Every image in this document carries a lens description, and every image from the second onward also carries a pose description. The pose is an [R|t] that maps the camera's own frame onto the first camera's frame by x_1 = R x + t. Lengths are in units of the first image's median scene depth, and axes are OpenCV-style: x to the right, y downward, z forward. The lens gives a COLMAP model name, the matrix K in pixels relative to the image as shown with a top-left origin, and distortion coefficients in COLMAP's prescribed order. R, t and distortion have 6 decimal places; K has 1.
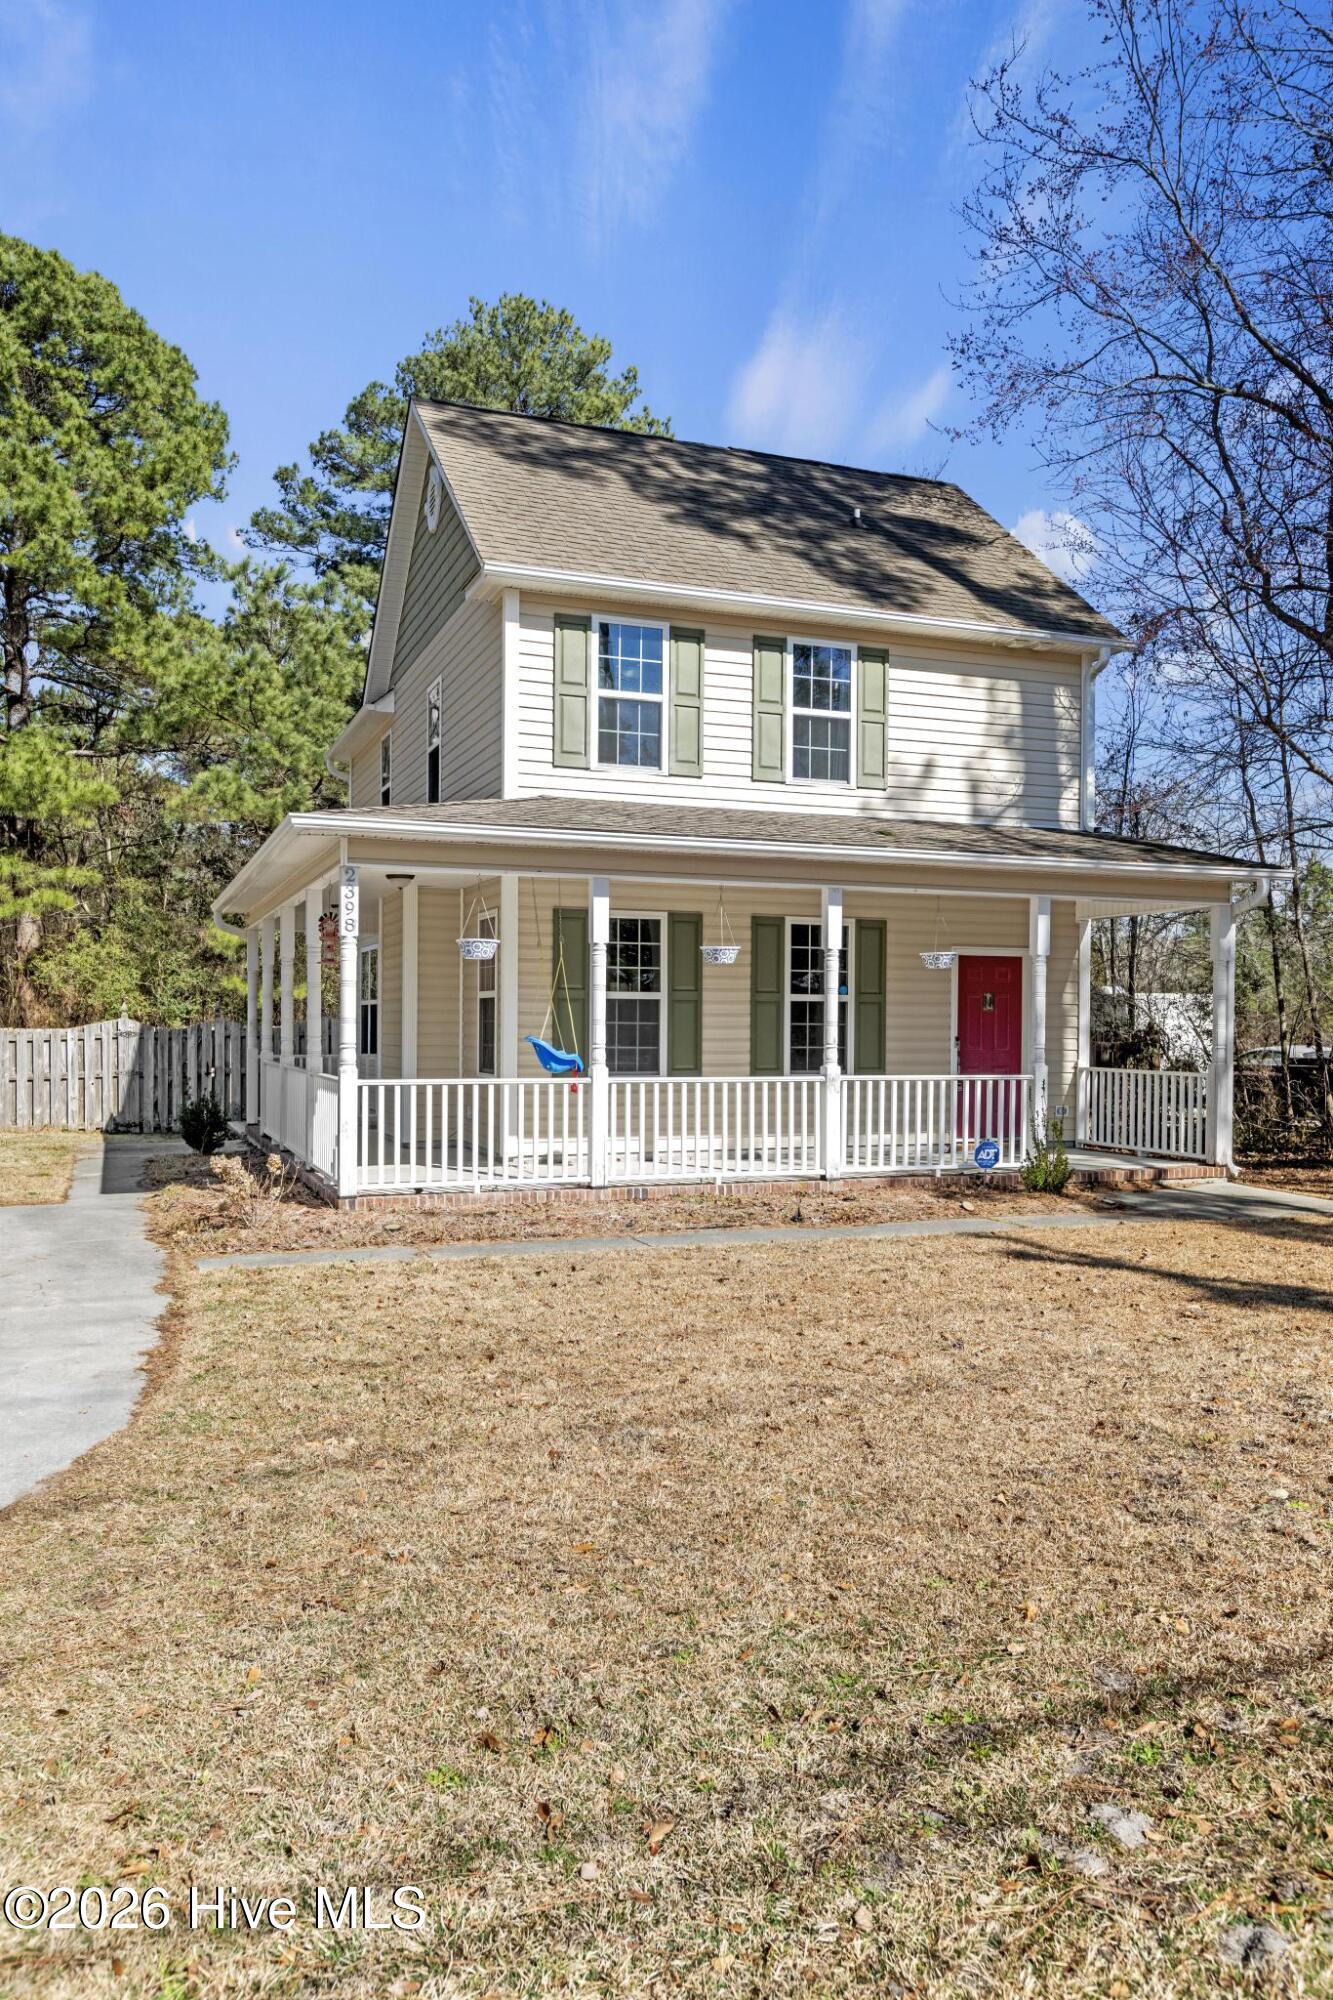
lens RADIAL K [[1446.8, 0, 642.5], [0, 1446.8, 1029.0], [0, 0, 1]] dist [-0.002066, -0.000452]
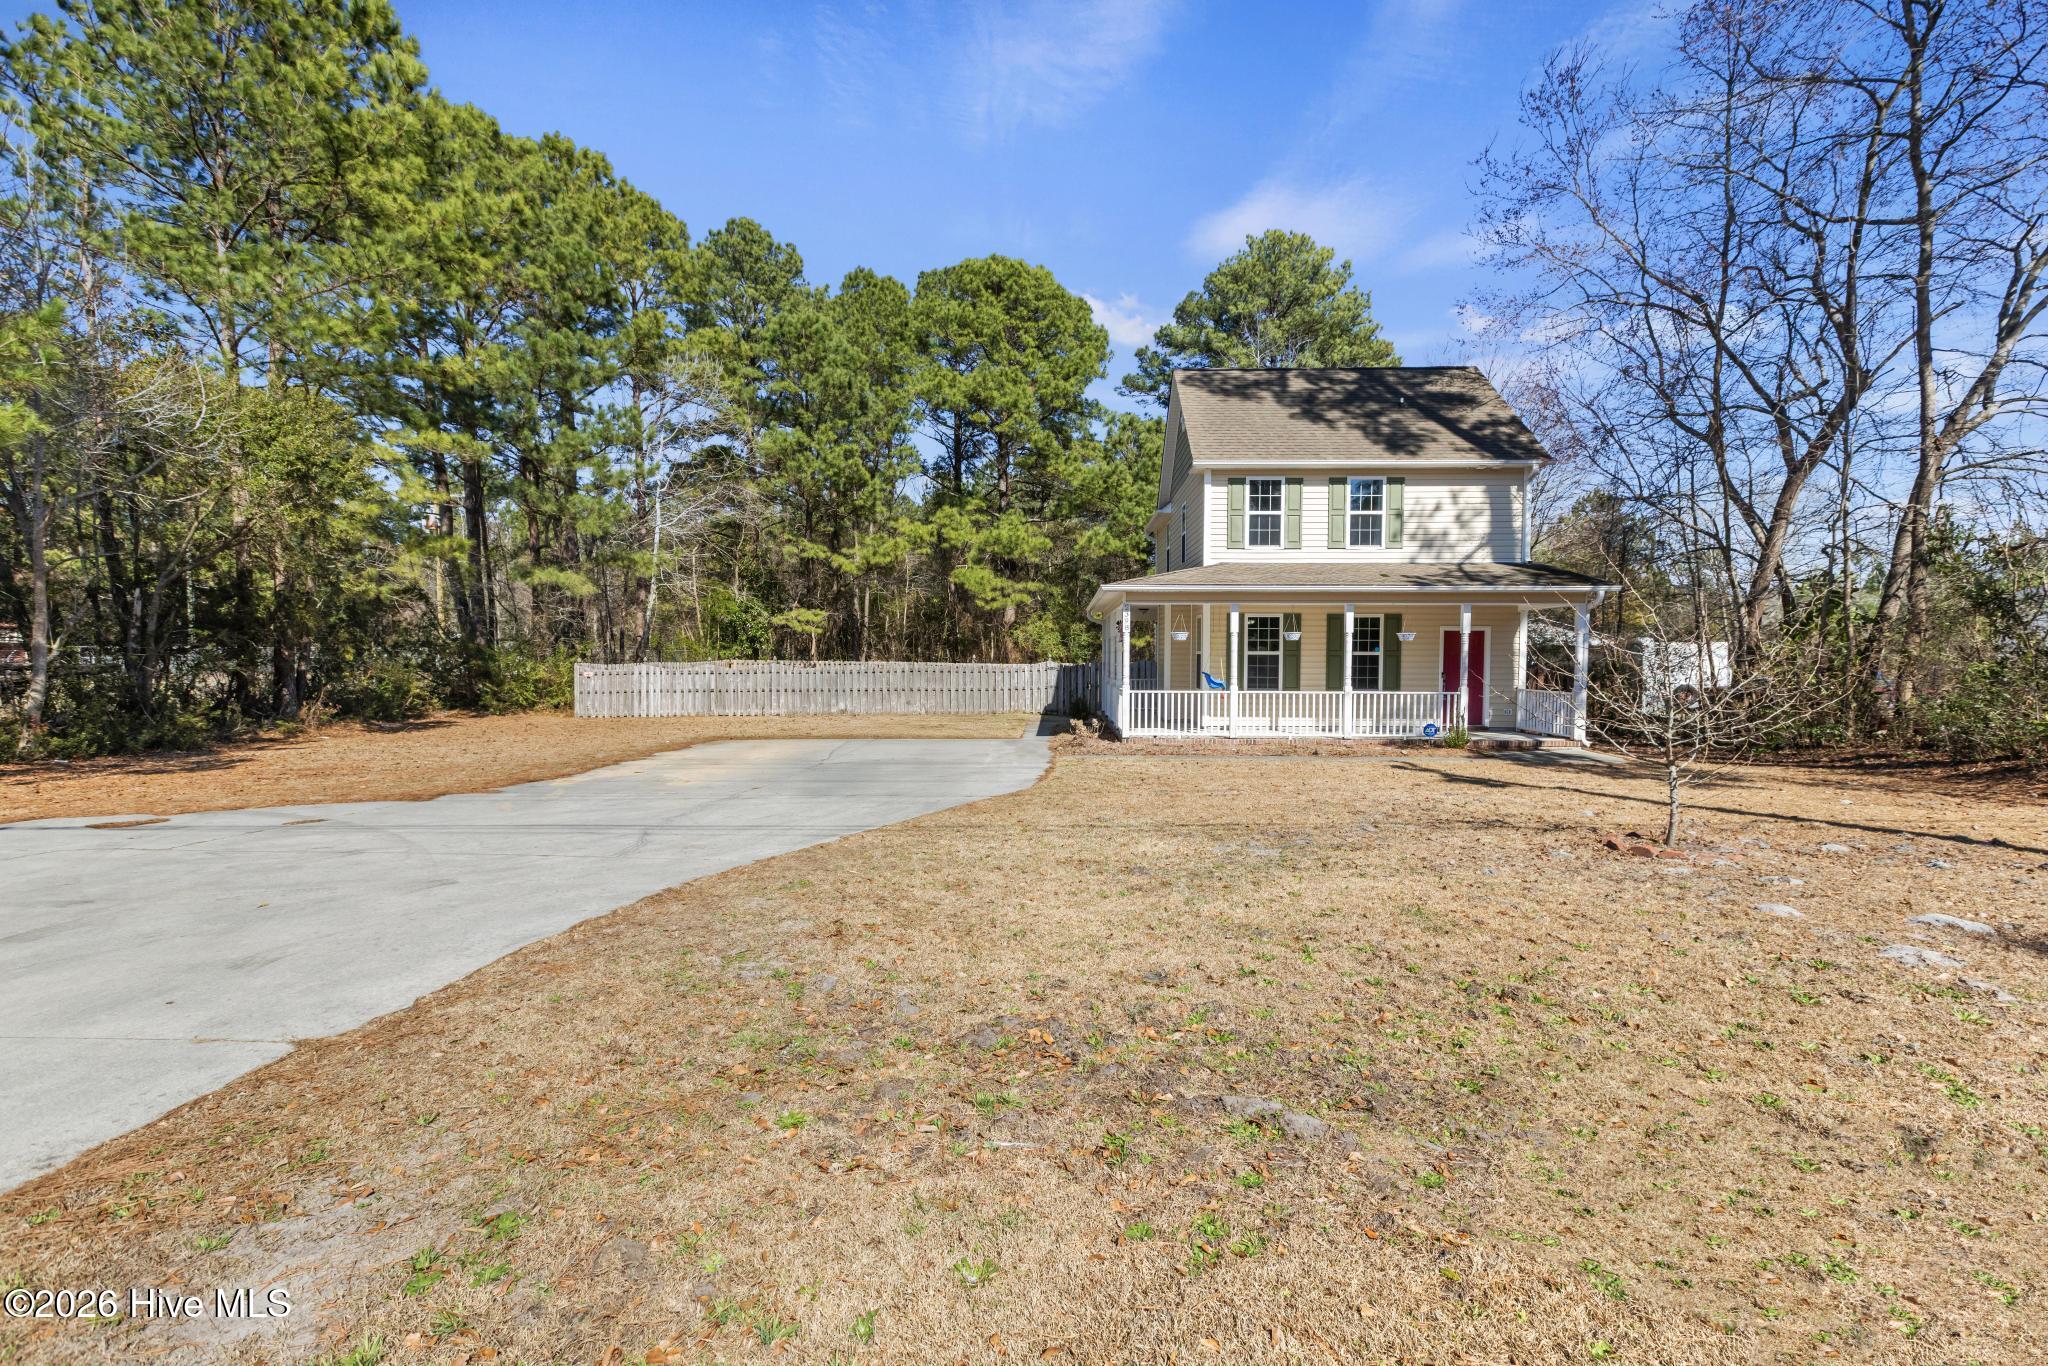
lens RADIAL K [[927.6, 0, 1025.4], [0, 927.6, 679.8], [0, 0, 1]] dist [0.004642, -0.001912]
pose [[0.926162, 0.006154, -0.377076, 0.152961], [0.002418, 0.999749, 0.022255, -0.012198], [0.377118, -0.021523, 0.925915, -0.344427]]
